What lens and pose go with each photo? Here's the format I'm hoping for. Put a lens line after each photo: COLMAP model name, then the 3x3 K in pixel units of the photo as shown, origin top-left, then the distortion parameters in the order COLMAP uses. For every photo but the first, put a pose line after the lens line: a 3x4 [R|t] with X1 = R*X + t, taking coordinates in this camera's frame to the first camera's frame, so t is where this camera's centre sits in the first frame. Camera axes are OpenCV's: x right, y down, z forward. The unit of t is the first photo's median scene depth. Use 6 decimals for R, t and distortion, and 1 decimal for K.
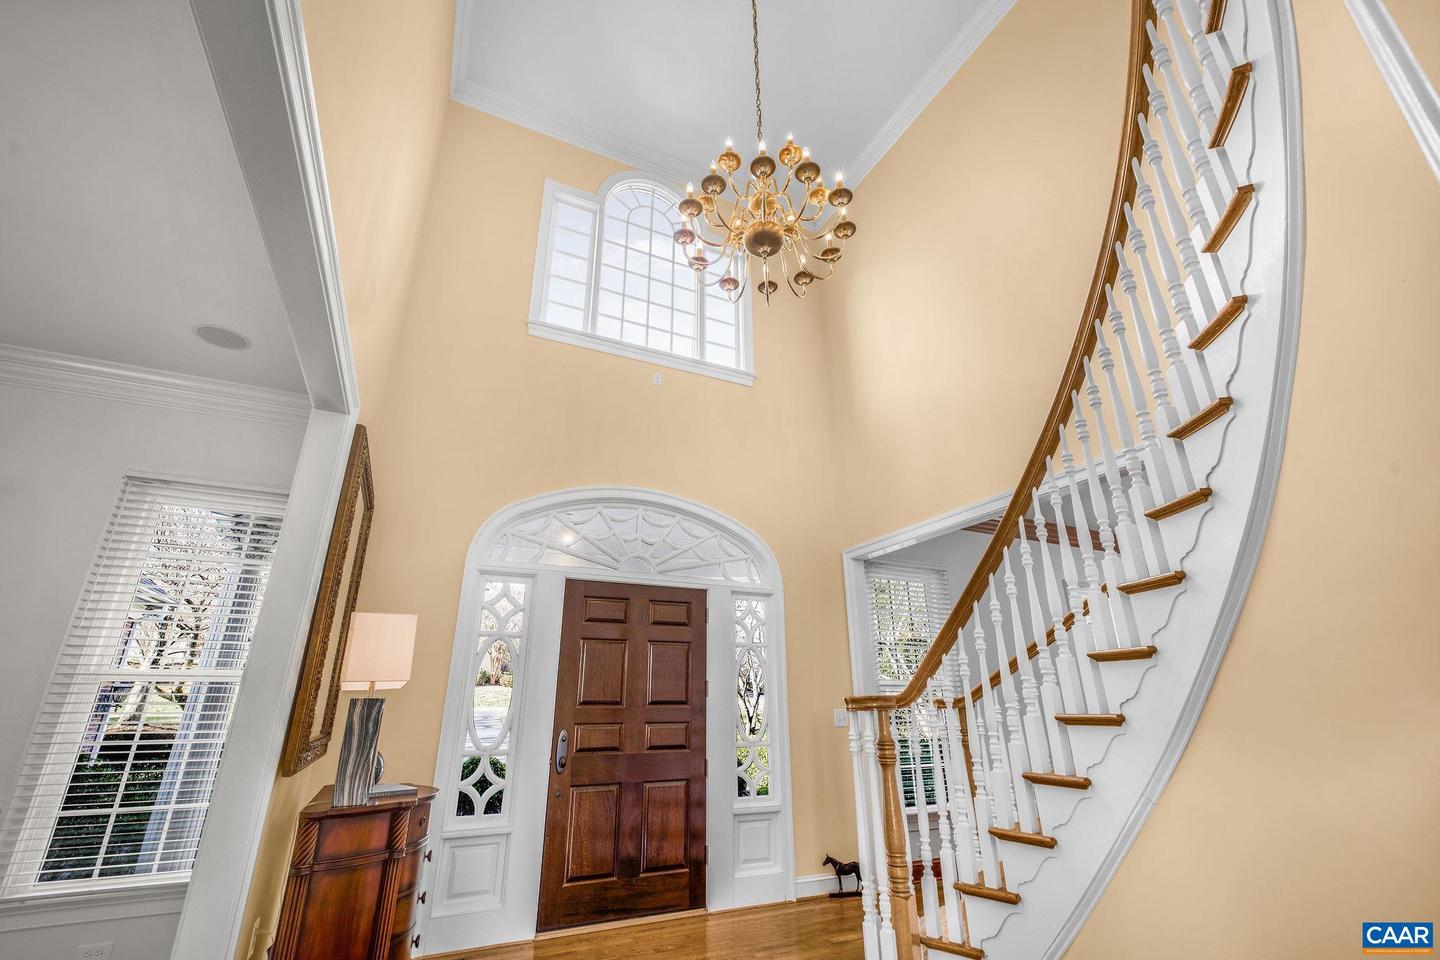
lens RADIAL K [[604.6, 0, 713.8], [0, 604.6, 484.8], [0, 0, 1]] dist [-0.000392, 0.000330]
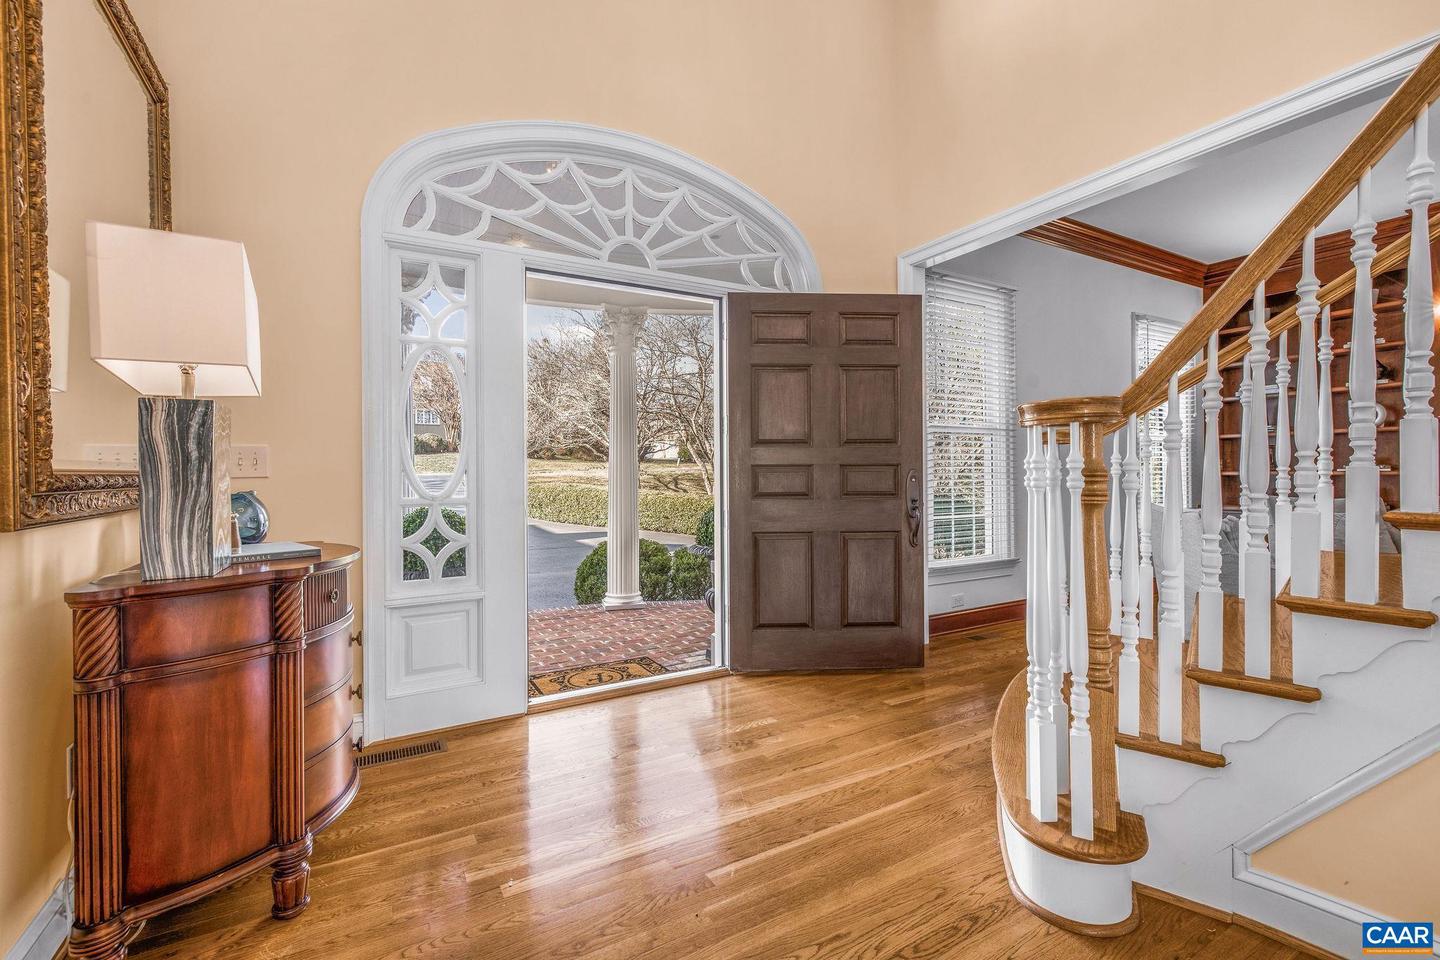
lens RADIAL K [[604.6, 0, 716.4], [0, 604.6, 475.6], [0, 0, 1]] dist [-0.000392, 0.000330]
pose [[0.997088, -0.004340, 0.076130, -0.102398], [-0.022474, 0.937305, 0.347785, 0.164440], [-0.072867, -0.348483, 0.934478, 0.330549]]
